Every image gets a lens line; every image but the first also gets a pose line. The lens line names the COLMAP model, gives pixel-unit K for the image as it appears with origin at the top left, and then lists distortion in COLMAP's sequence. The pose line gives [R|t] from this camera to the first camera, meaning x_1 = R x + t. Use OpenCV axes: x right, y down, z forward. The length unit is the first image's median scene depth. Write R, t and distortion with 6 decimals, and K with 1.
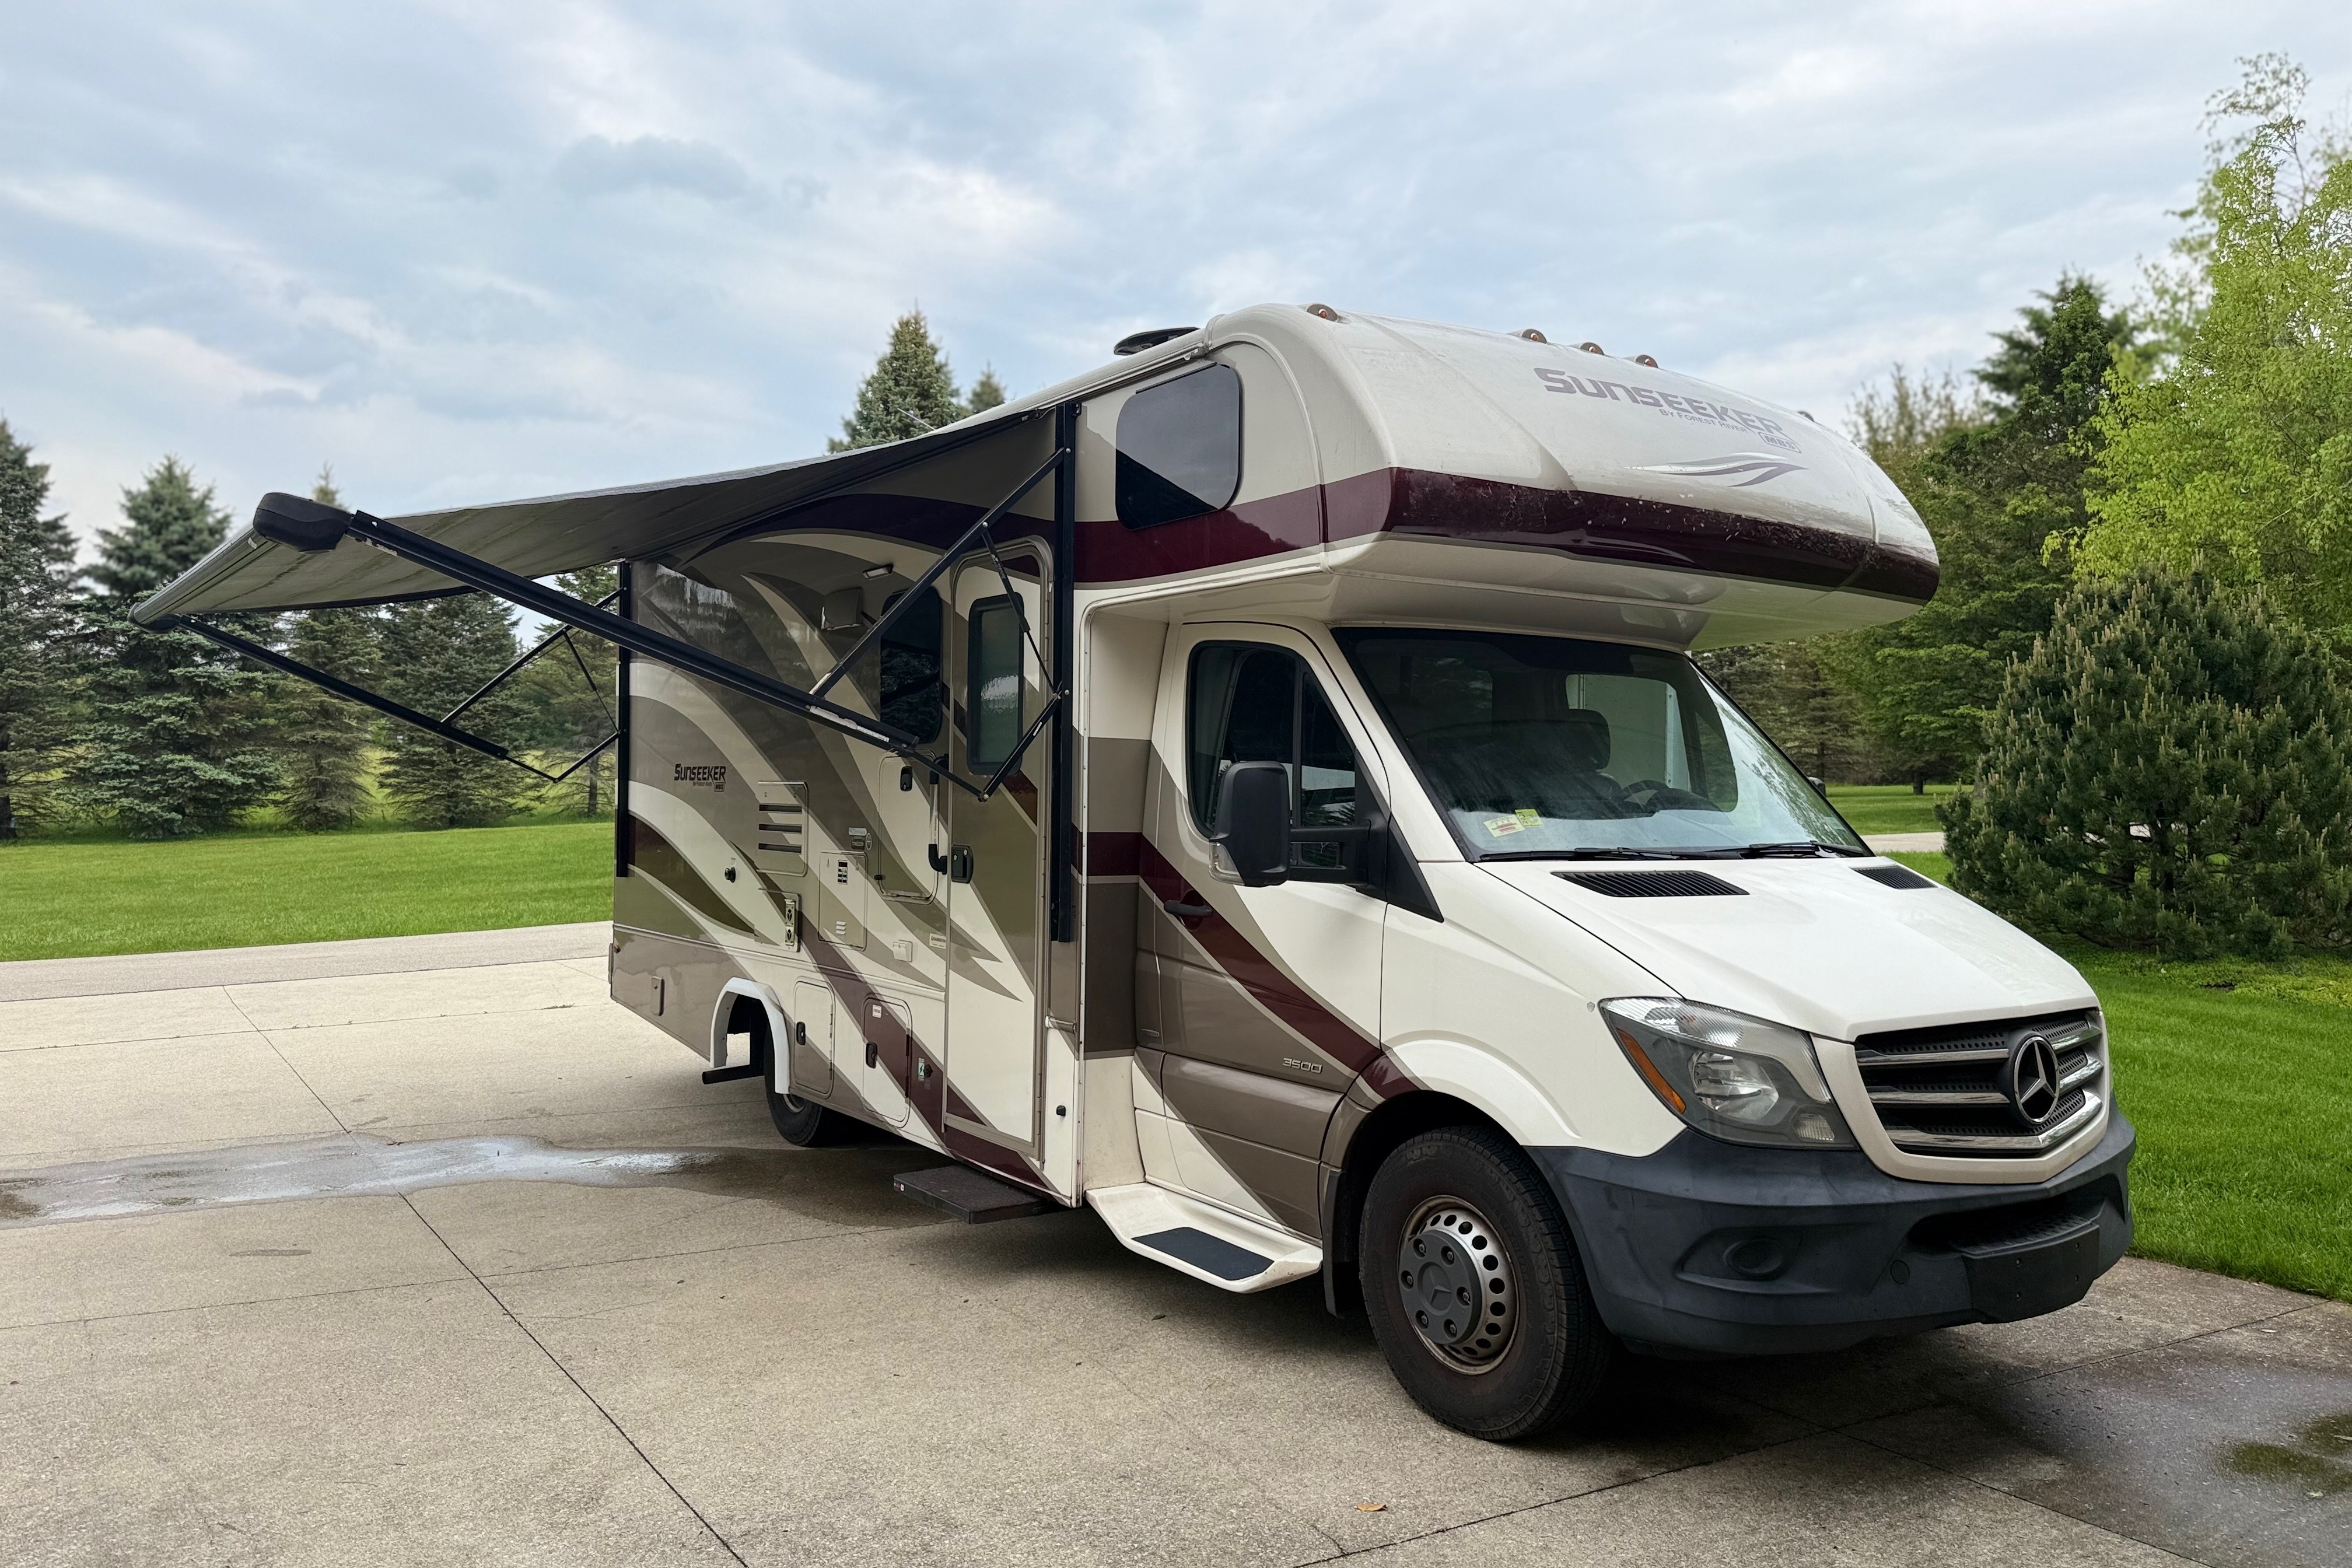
lens RADIAL K [[1641.0, 0, 1172.4], [0, 1641.0, 791.3], [0, 0, 1]] dist [0.045170, -0.062879]
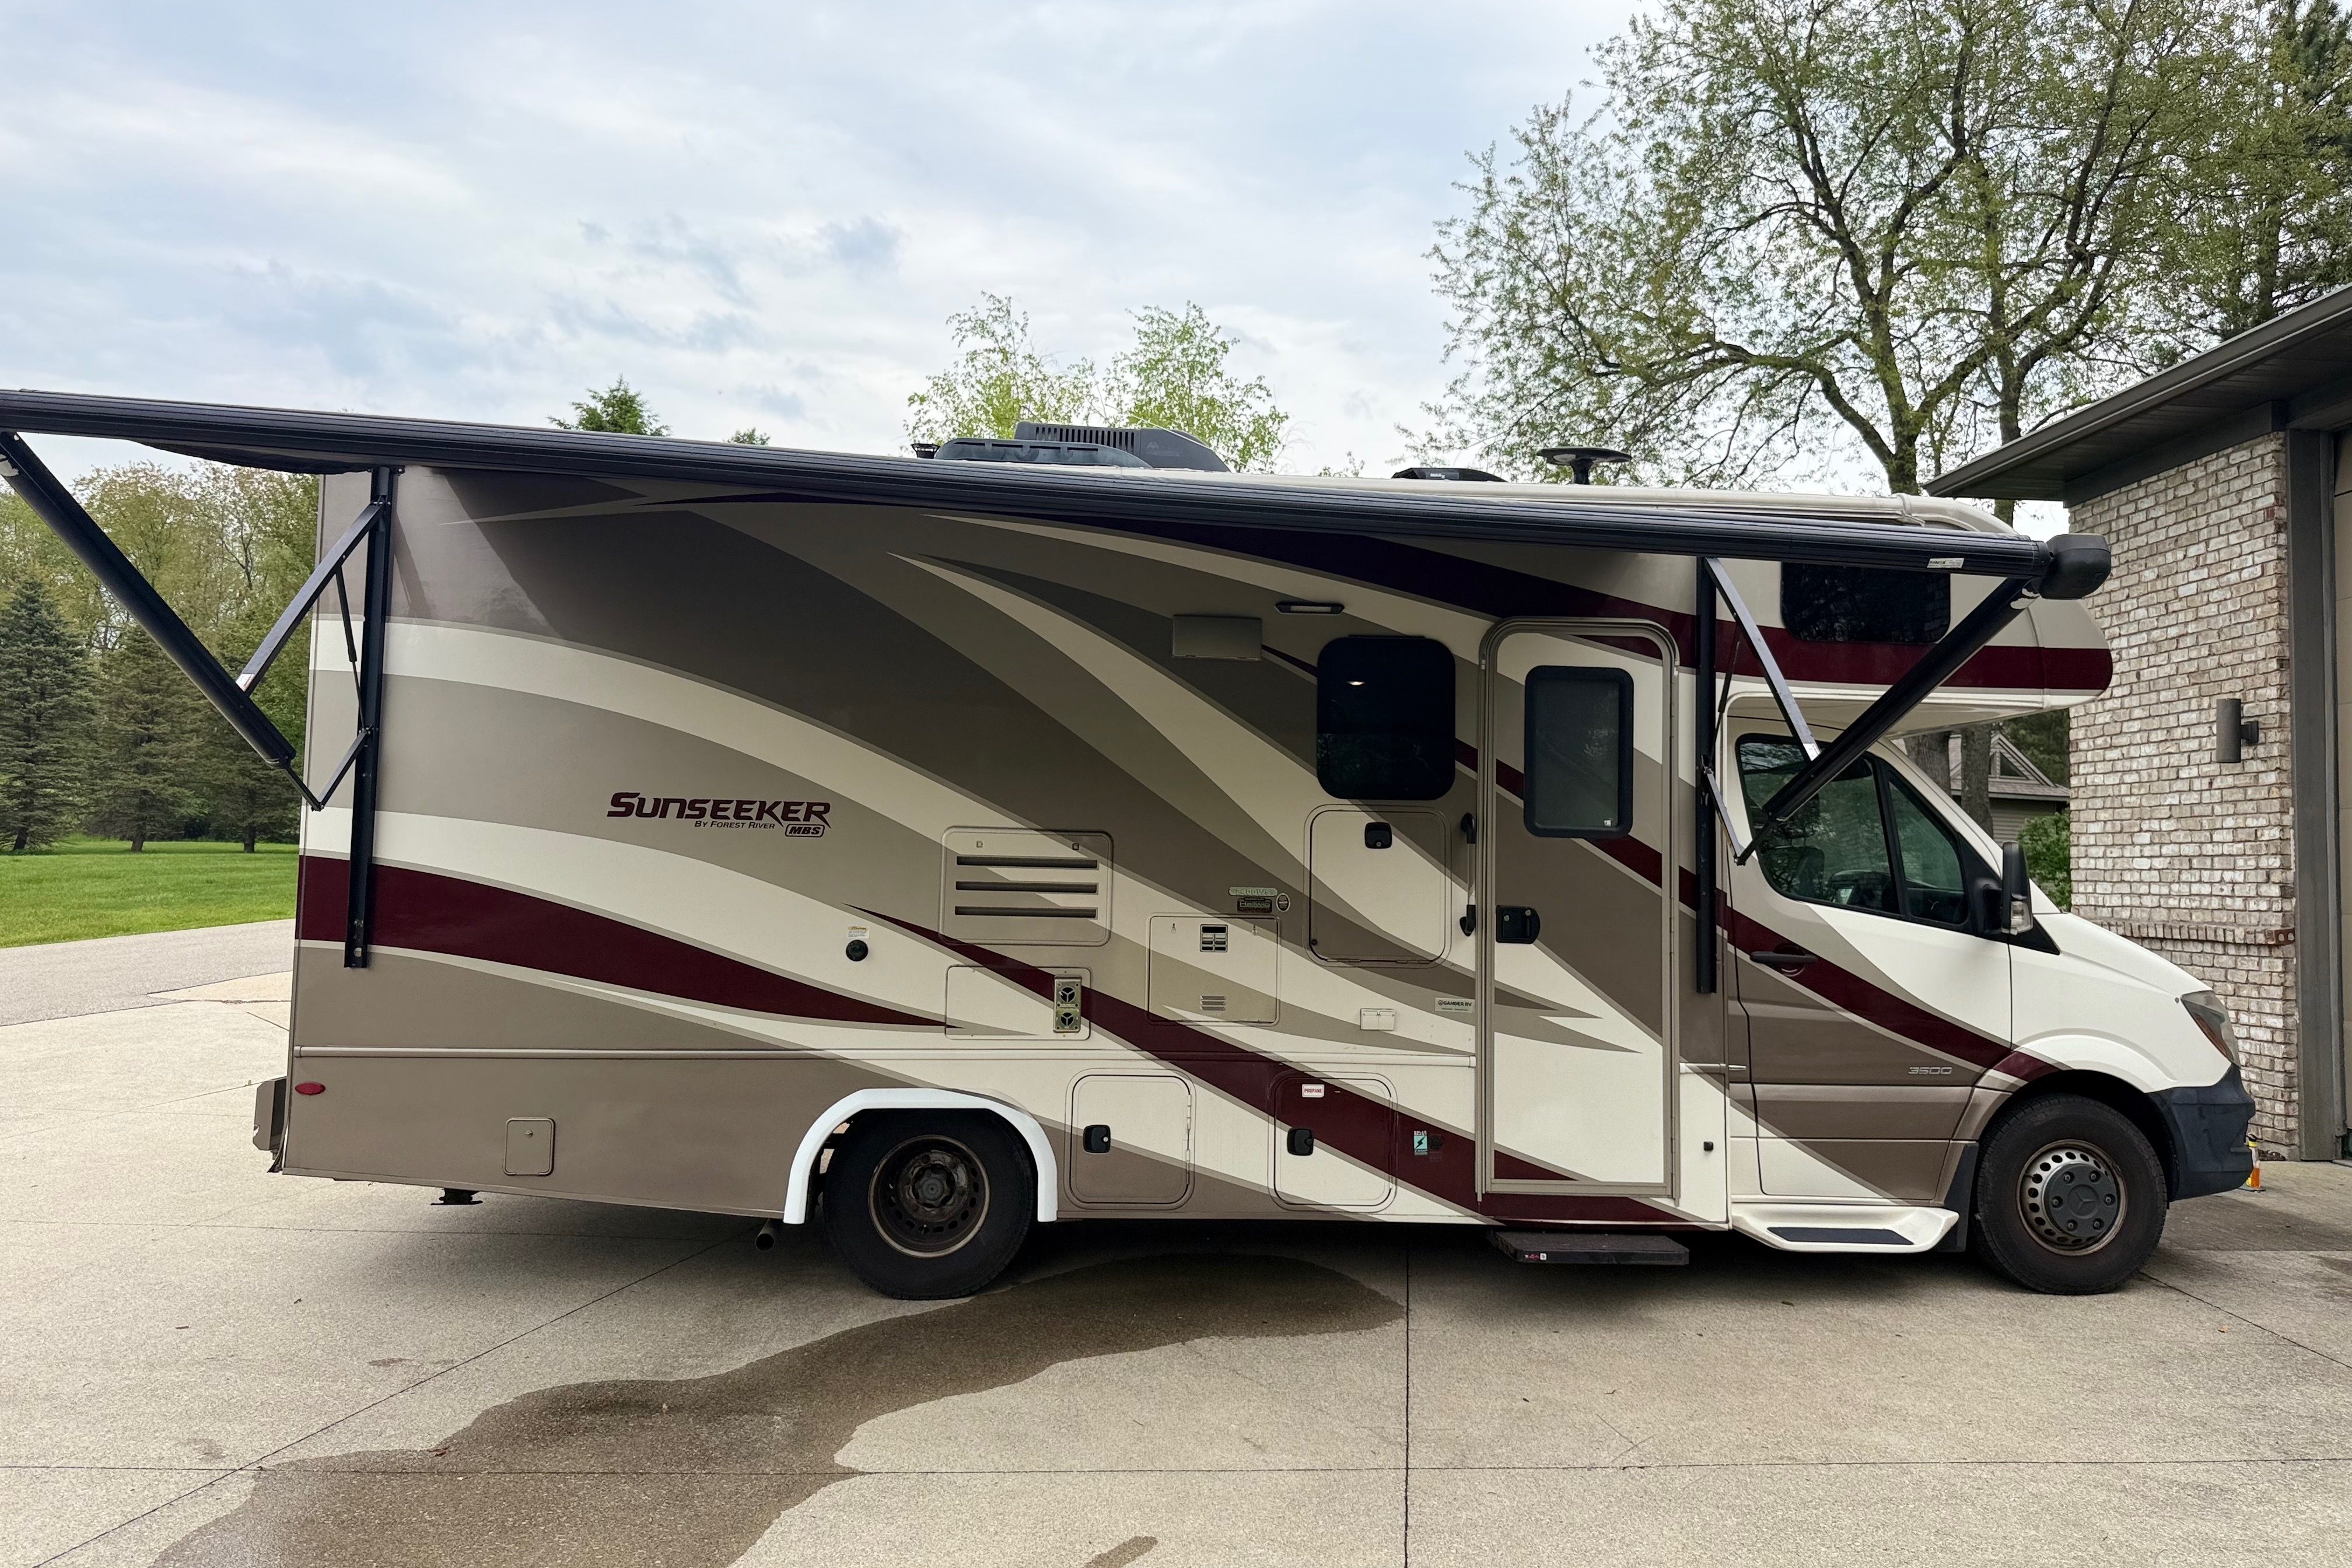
lens RADIAL K [[1641.0, 0, 1172.4], [0, 1641.0, 791.3], [0, 0, 1]] dist [0.045170, -0.062879]
pose [[0.511713, 0.053005, 0.857520, -1.066581], [-0.021968, 0.998576, -0.048614, 0.015558], [-0.858876, 0.006038, 0.512148, 0.640641]]
